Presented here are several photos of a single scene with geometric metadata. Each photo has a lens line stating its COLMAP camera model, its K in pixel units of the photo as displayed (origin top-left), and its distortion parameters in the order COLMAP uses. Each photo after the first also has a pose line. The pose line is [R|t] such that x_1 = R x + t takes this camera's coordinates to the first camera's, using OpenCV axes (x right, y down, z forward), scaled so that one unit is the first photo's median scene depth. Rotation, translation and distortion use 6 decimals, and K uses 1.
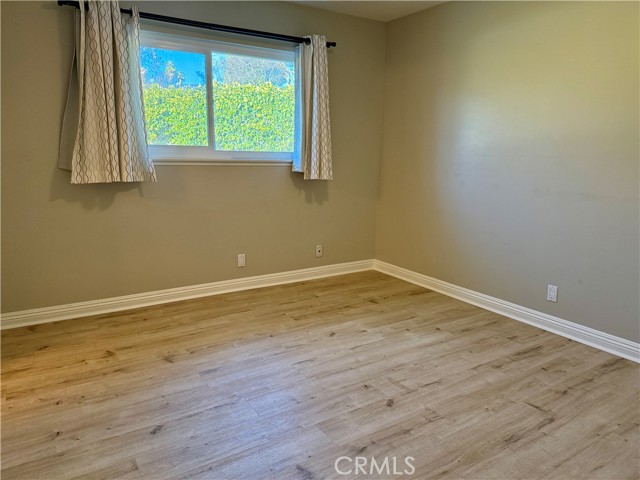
lens RADIAL K [[456.6, 0, 320.0], [0, 456.6, 240.0], [0, 0, 1]] dist [0.112111, -0.171950]
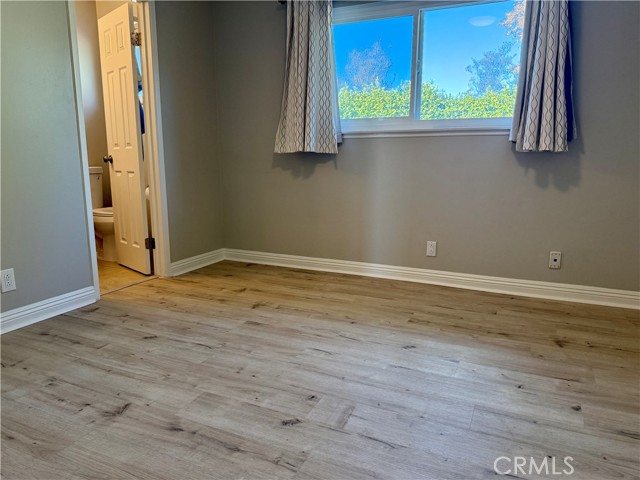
lens RADIAL K [[456.6, 0, 320.0], [0, 456.6, 240.0], [0, 0, 1]] dist [0.112111, -0.171950]
pose [[0.524551, 0.133139, -0.840904, 0.528419], [-0.160370, 0.985468, 0.055990, 0.016550], [0.836138, 0.105486, 0.538280, 0.437468]]
